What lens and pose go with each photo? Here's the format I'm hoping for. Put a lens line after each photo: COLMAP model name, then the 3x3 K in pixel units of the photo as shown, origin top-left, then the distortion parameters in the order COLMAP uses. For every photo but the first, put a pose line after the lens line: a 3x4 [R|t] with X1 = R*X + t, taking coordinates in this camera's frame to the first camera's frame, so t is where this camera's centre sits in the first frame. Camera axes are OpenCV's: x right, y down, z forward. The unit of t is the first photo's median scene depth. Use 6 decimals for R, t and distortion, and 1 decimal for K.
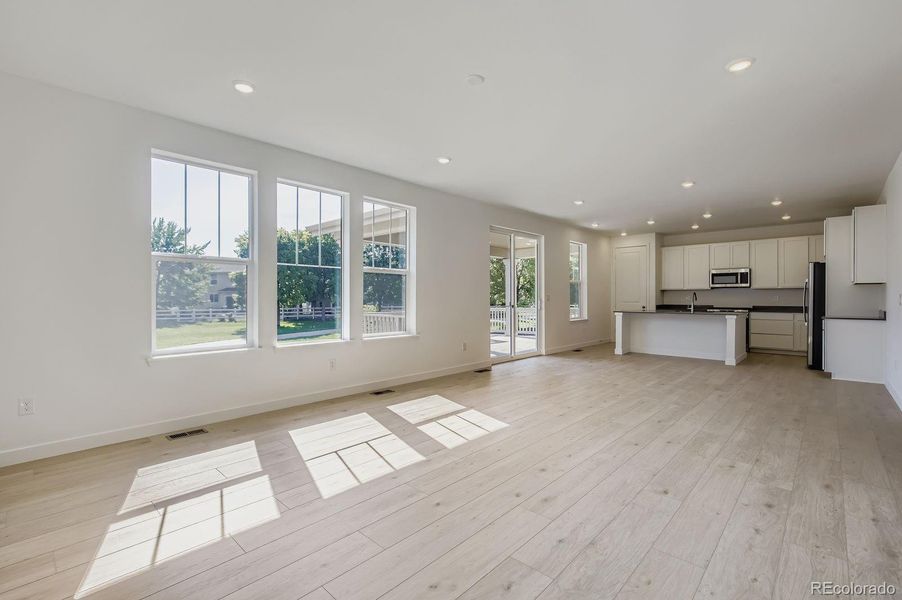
lens RADIAL K [[406.4, 0, 446.7], [0, 406.4, 303.8], [0, 0, 1]] dist [0.001358, -0.001392]
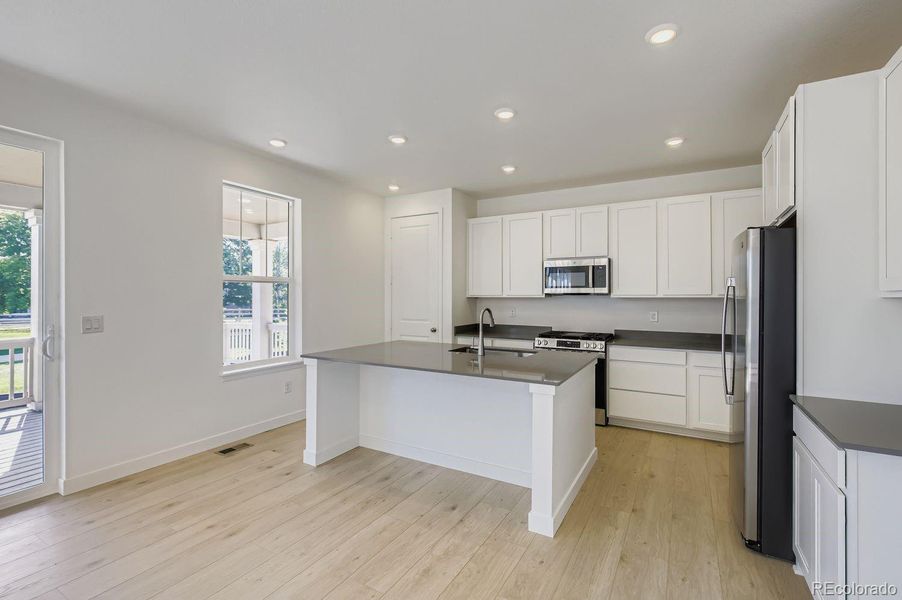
lens RADIAL K [[406.4, 0, 447.8], [0, 406.4, 301.8], [0, 0, 1]] dist [0.001358, -0.001392]
pose [[0.975028, 0.000602, 0.222080, 0.462271], [-0.000031, 0.999997, -0.002574, -0.032204], [-0.222081, 0.002503, 0.975025, 0.582217]]
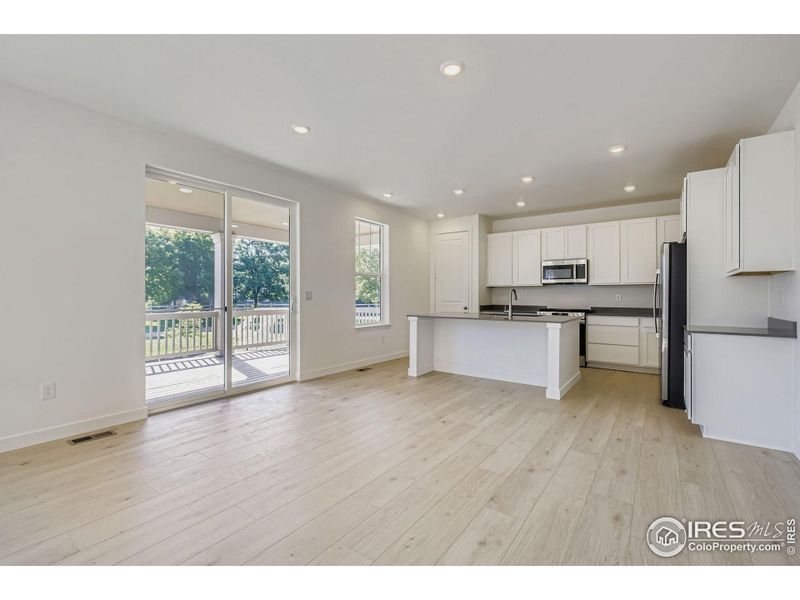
lens RADIAL K [[360.0, 0, 395.9], [0, 360.0, 299.5], [0, 0, 1]] dist [0.000788, -0.000738]
pose [[0.992605, 0.003130, 0.121350, 0.316017], [-0.002481, 0.999982, -0.005496, -0.004871], [-0.121365, 0.005154, 0.992595, 0.381423]]
